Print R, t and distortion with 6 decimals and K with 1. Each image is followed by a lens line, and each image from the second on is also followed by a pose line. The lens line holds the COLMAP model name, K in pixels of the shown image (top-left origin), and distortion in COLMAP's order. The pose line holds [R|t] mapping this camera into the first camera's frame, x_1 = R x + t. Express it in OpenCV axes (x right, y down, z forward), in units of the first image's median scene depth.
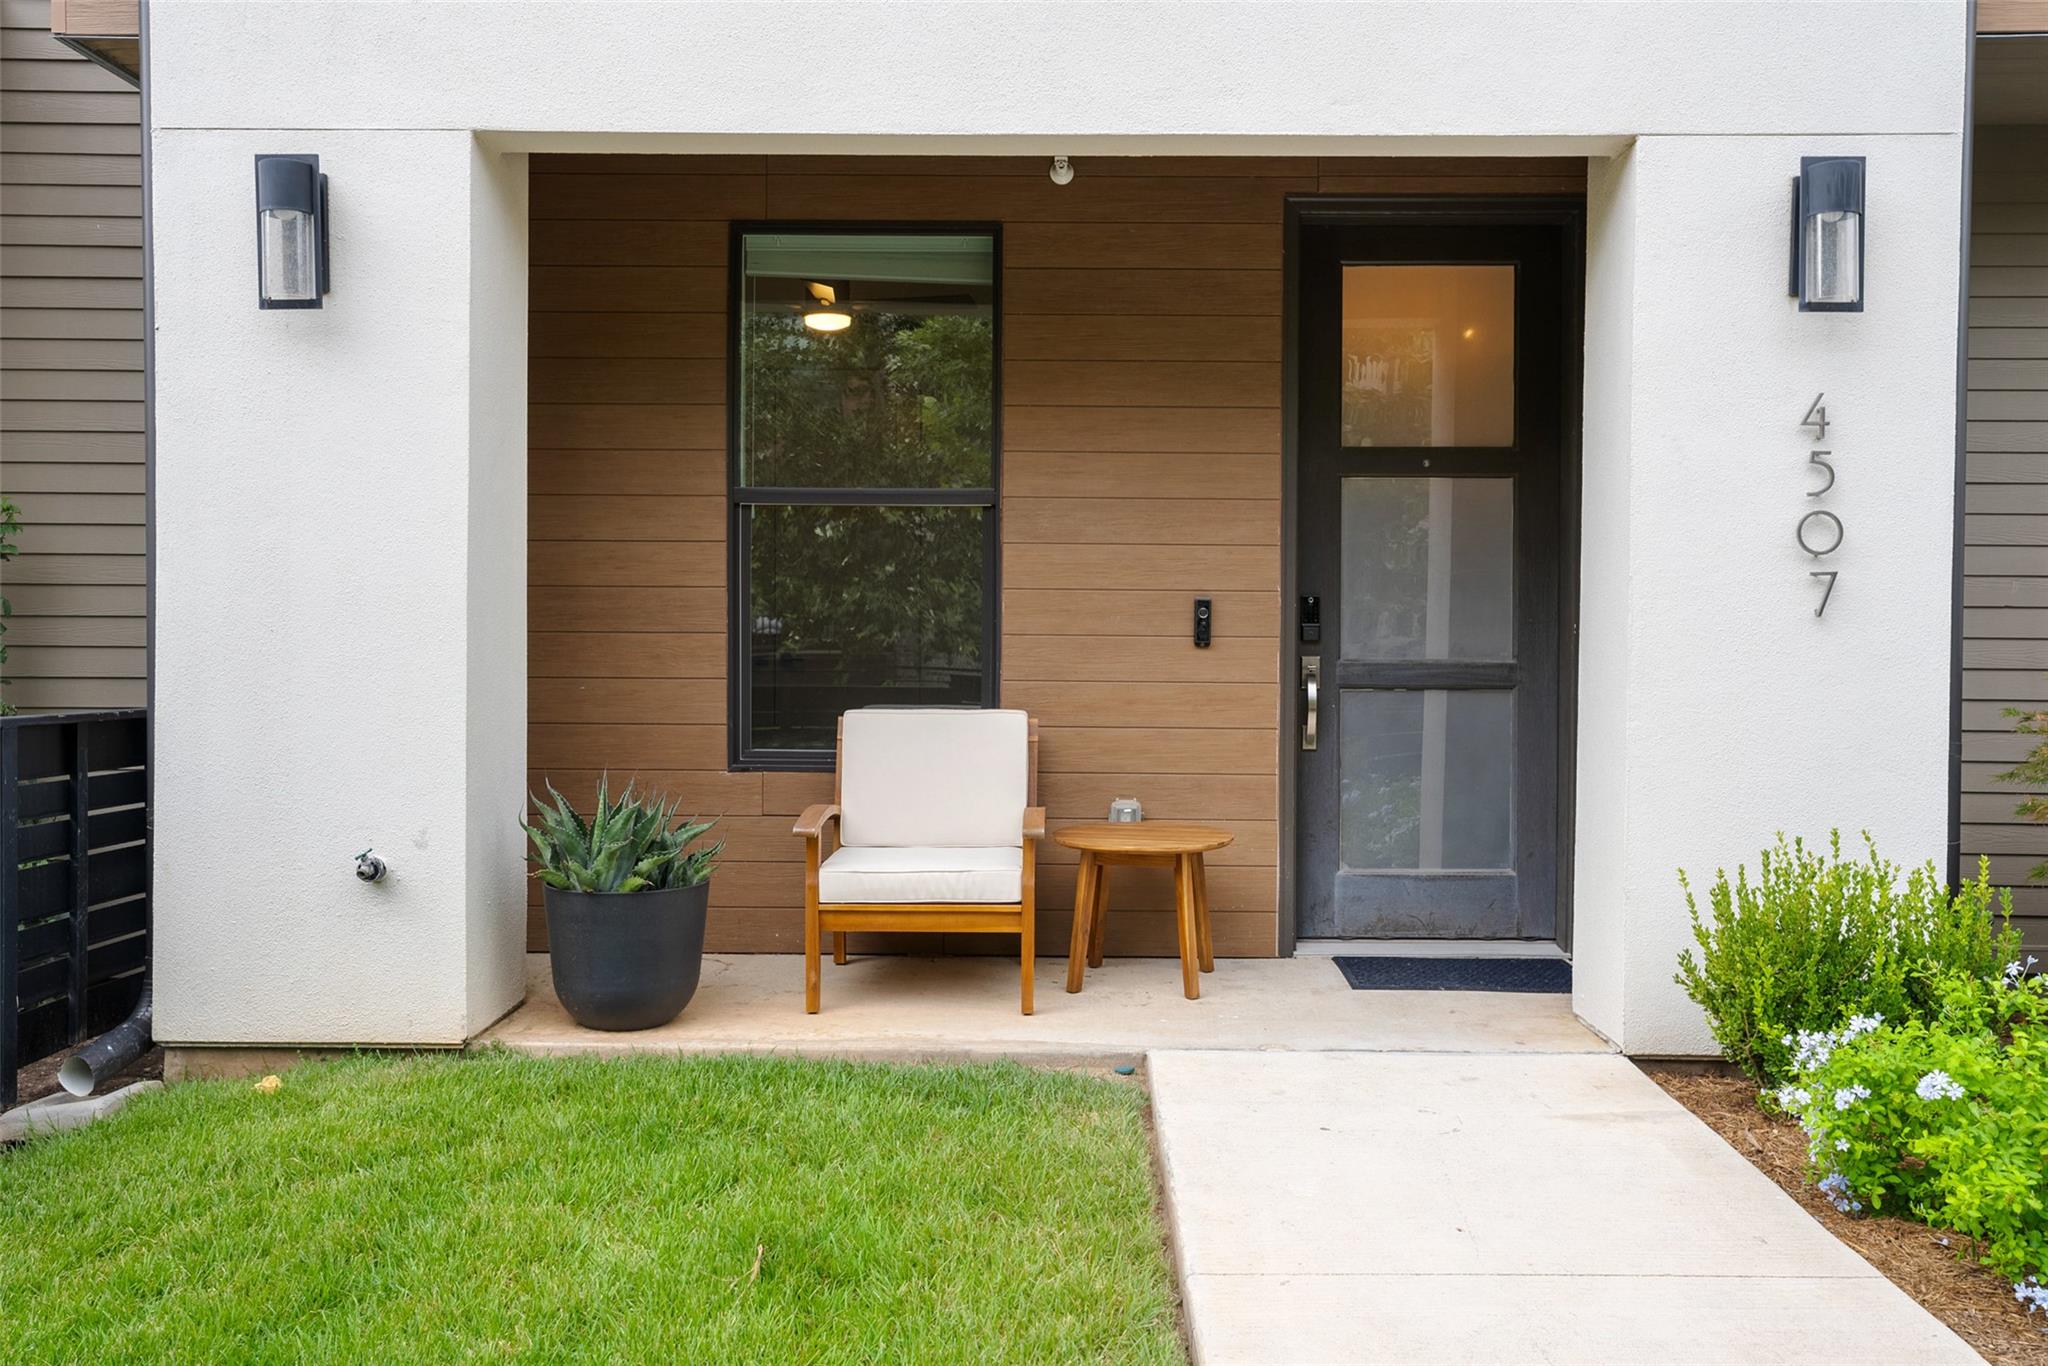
lens RADIAL K [[1754.4, 0, 1022.6], [0, 1754.4, 678.7], [0, 0, 1]] dist [0.002481, 0.007746]
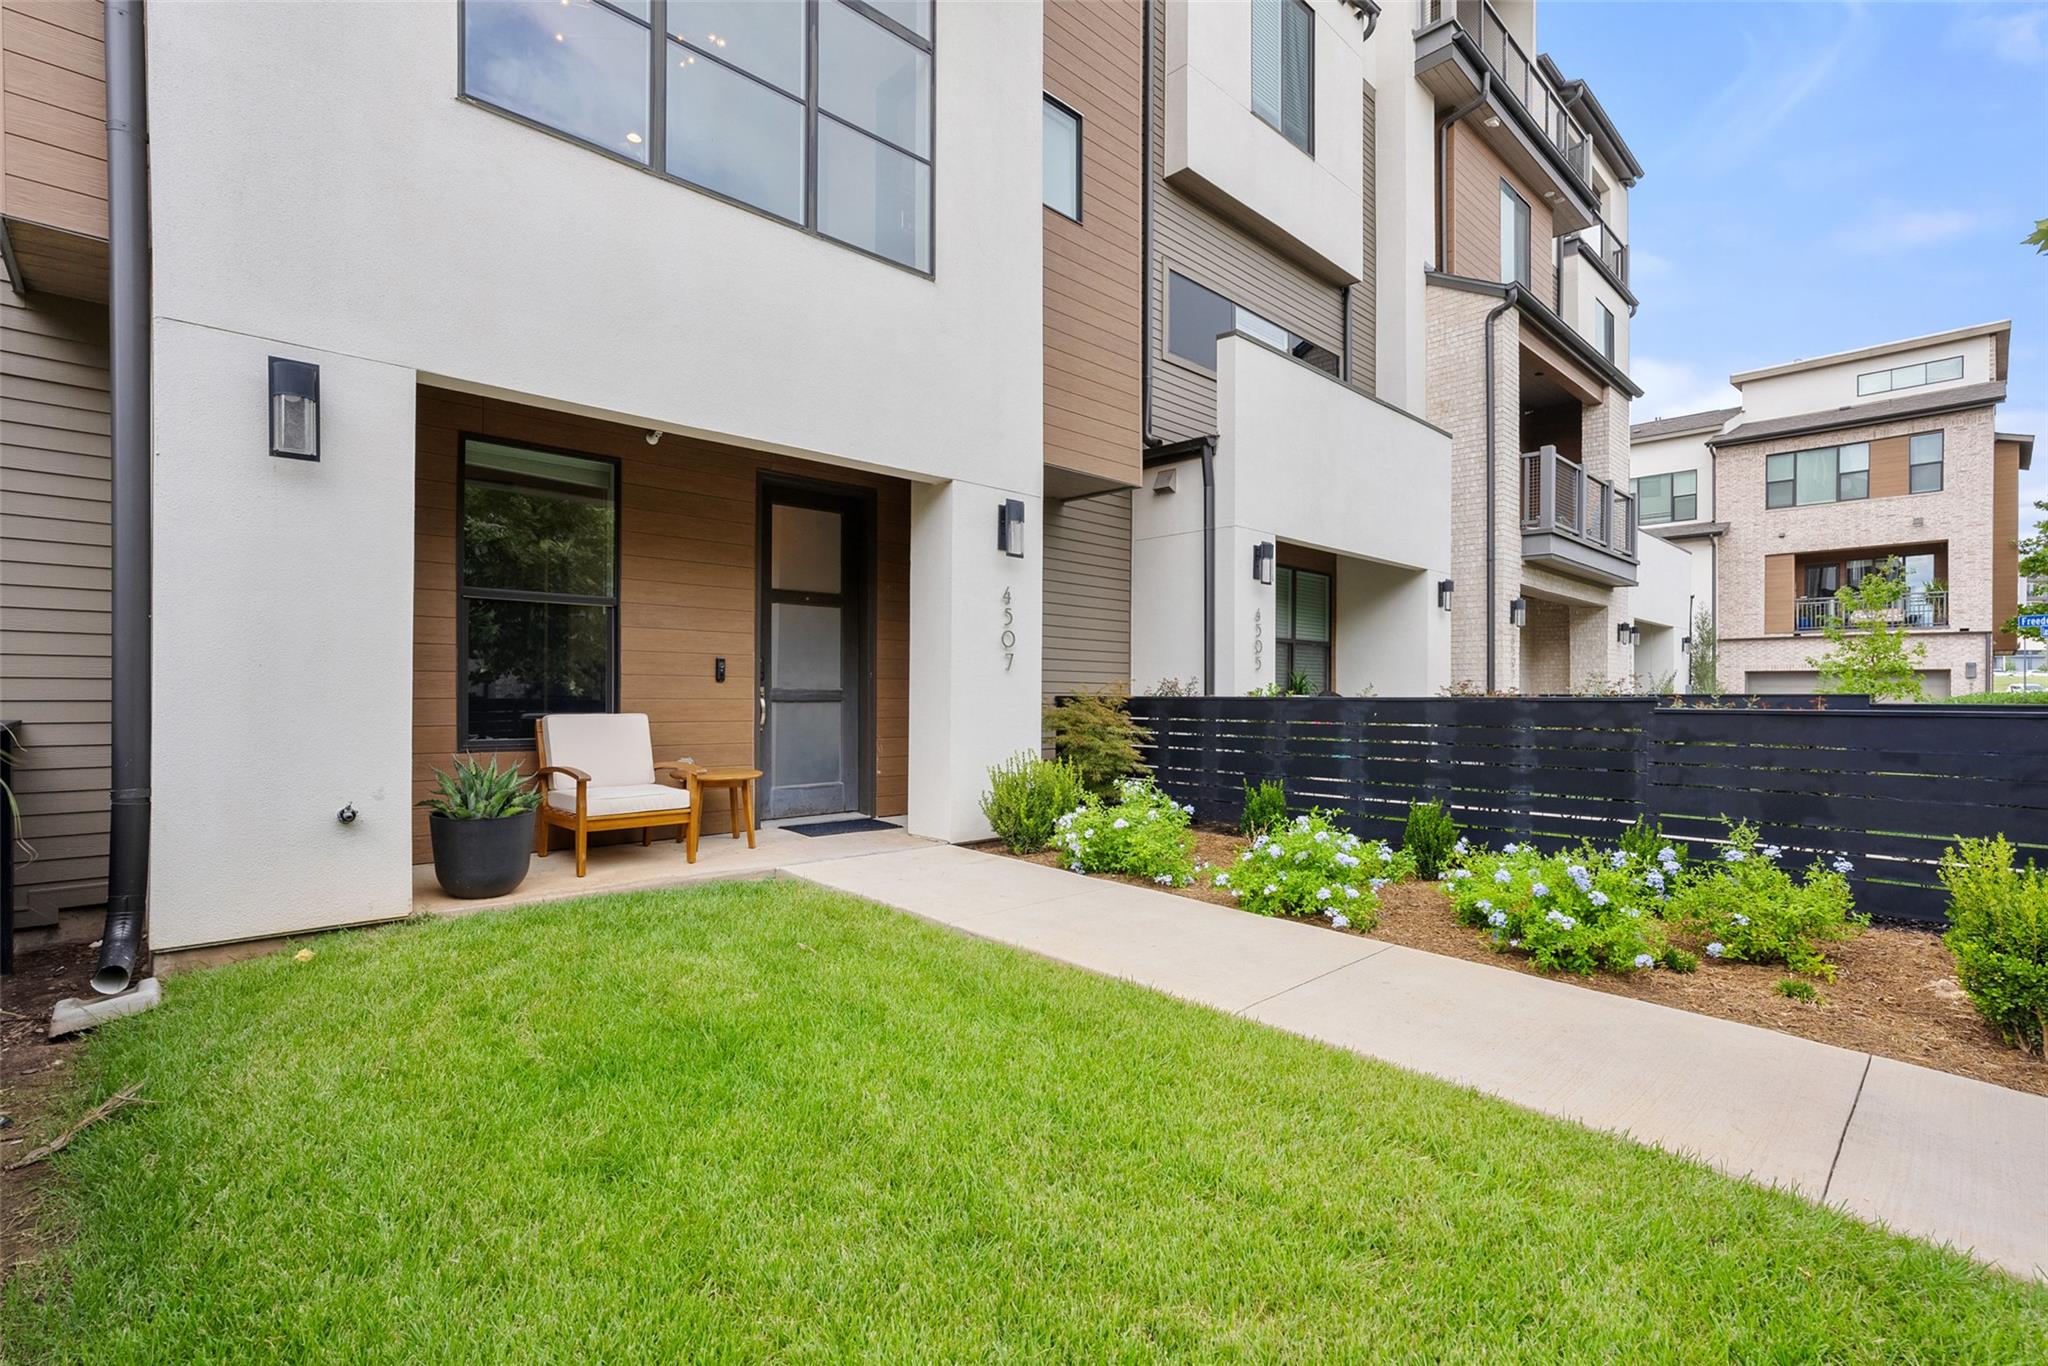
lens RADIAL K [[931.6, 0, 1031.9], [0, 931.6, 691.5], [0, 0, 1]] dist [-0.005201, 0.008183]
pose [[0.723663, -0.001430, 0.690152, -0.392947], [0.012139, 0.999870, -0.010658, 0.009599], [-0.690047, 0.016090, 0.723585, -0.037453]]
